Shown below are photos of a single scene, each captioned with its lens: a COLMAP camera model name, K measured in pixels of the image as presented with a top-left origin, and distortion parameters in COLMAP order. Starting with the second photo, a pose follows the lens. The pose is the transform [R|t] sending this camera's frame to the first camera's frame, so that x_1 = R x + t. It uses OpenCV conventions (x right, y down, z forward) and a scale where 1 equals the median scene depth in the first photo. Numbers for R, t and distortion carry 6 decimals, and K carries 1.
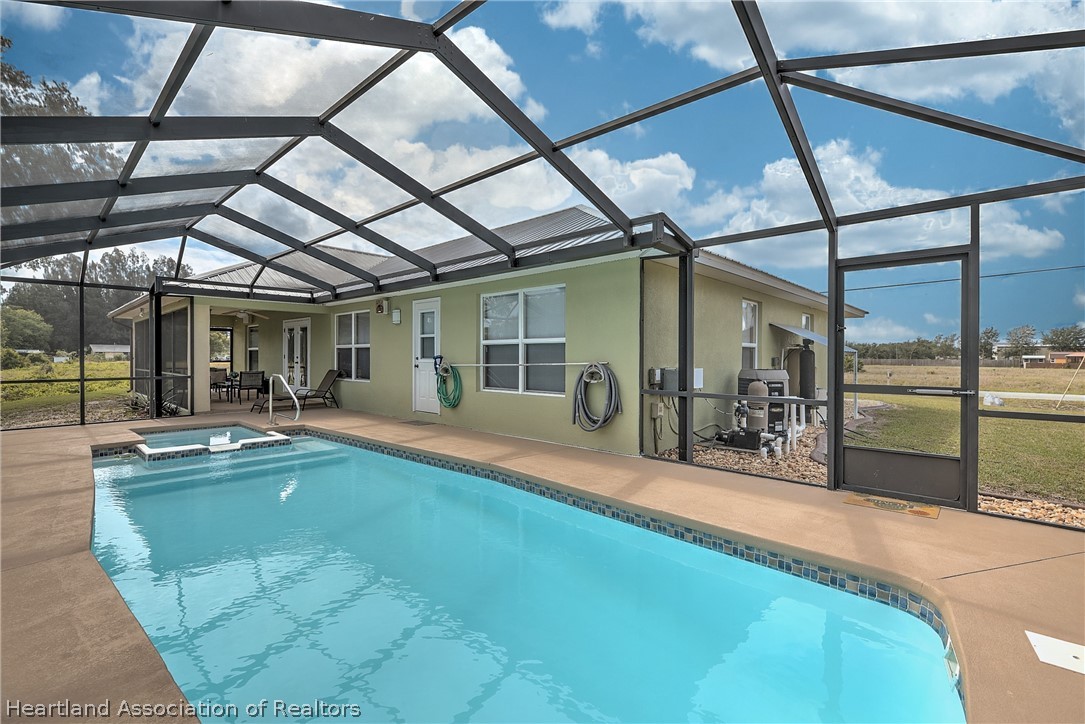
lens RADIAL K [[489.1, 0, 544.6], [0, 489.1, 359.6], [0, 0, 1]] dist [-0.043258, 0.013812]
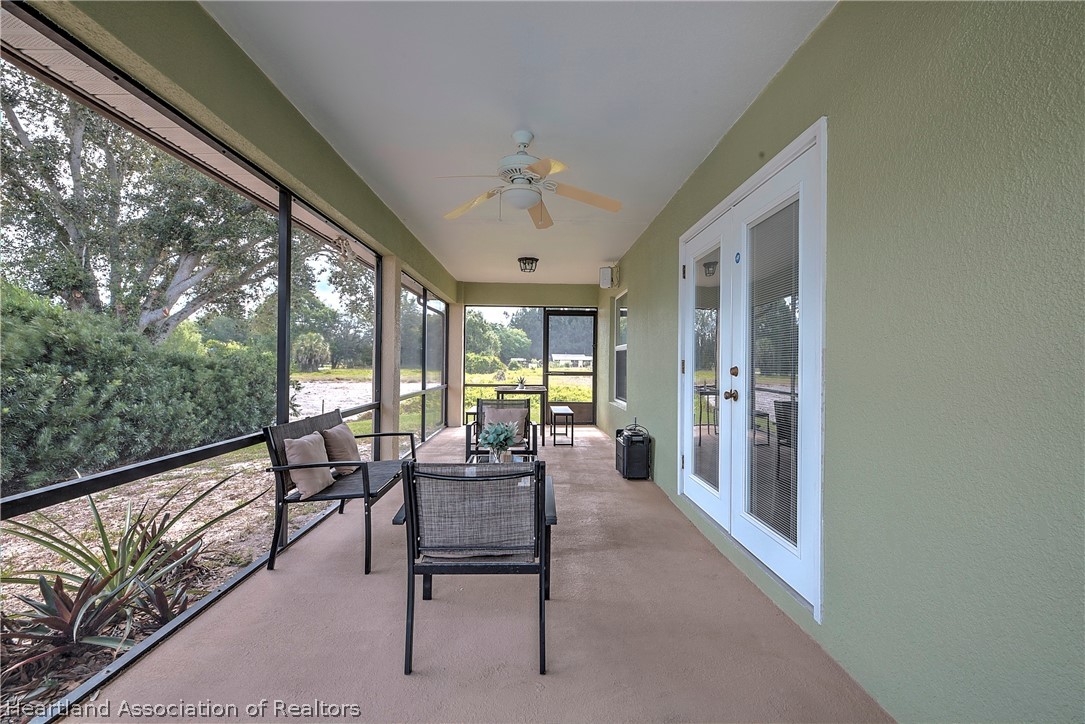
lens RADIAL K [[489.1, 0, 544.6], [0, 489.1, 359.6], [0, 0, 1]] dist [-0.043258, 0.013812]
pose [[0.698153, -0.005073, -0.715930, -0.352878], [-0.005282, 0.999911, -0.012237, -0.006911], [0.715929, 0.012325, 0.698064, 0.668028]]
